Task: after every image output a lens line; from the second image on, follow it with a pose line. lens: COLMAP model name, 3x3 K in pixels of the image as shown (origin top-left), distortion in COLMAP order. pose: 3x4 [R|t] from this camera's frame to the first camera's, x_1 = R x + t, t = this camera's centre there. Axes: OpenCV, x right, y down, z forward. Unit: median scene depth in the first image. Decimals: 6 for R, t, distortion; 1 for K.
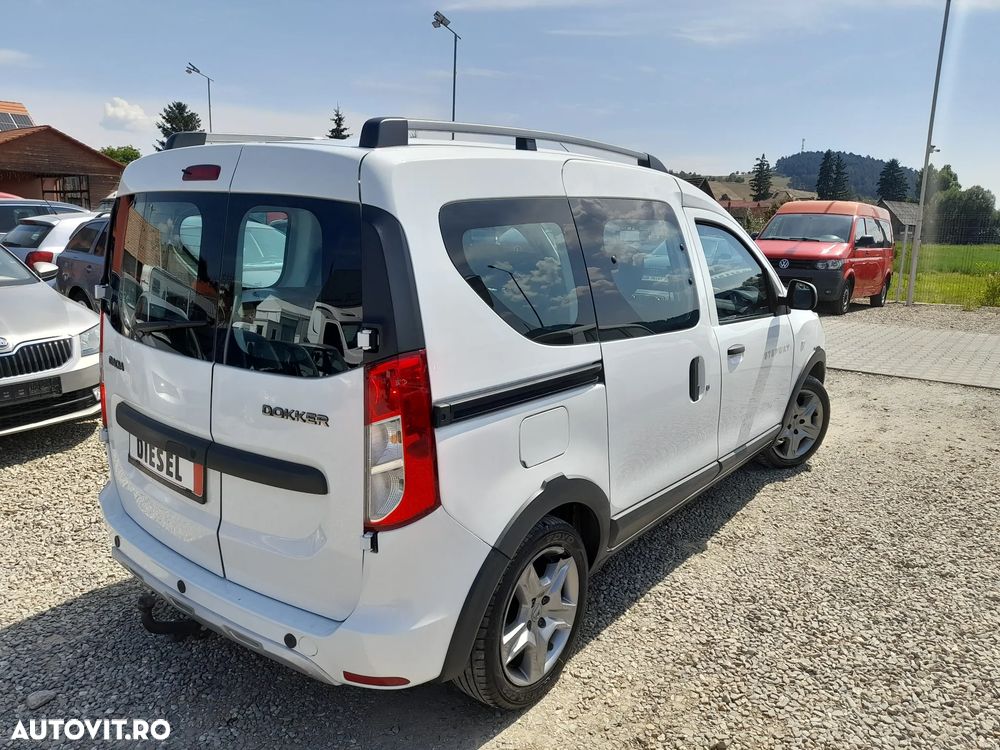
lens RADIAL K [[742.0, 0, 499.1], [0, 742.0, 370.6], [0, 0, 1]] dist [0.048727, -0.042288]
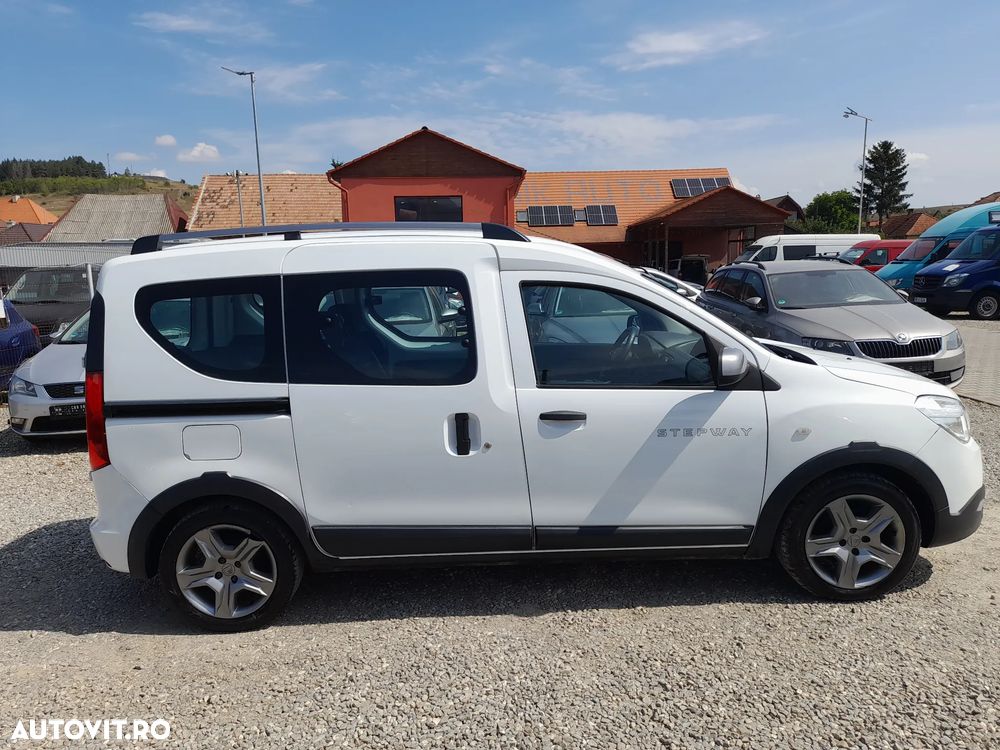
lens RADIAL K [[742.0, 0, 500.5], [0, 742.0, 369.6], [0, 0, 1]] dist [0.048727, -0.042288]
pose [[0.621246, 0.074177, -0.780097, 0.372181], [-0.114927, 0.993370, 0.002931, -0.029272], [0.775142, 0.087833, 0.625652, 0.124983]]
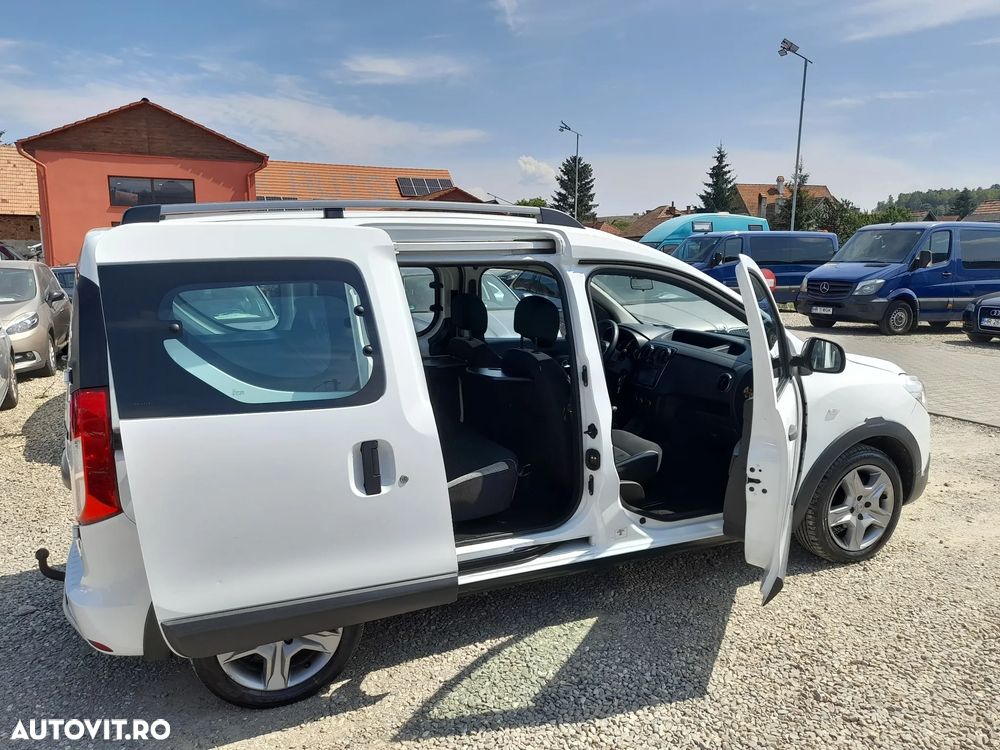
lens RADIAL K [[742.0, 0, 508.7], [0, 742.0, 375.9], [0, 0, 1]] dist [0.048727, -0.042288]
pose [[0.875787, 0.050236, -0.480076, 0.224373], [-0.069545, 0.997325, -0.022507, -0.013904], [0.477662, 0.053098, 0.876938, 0.040683]]
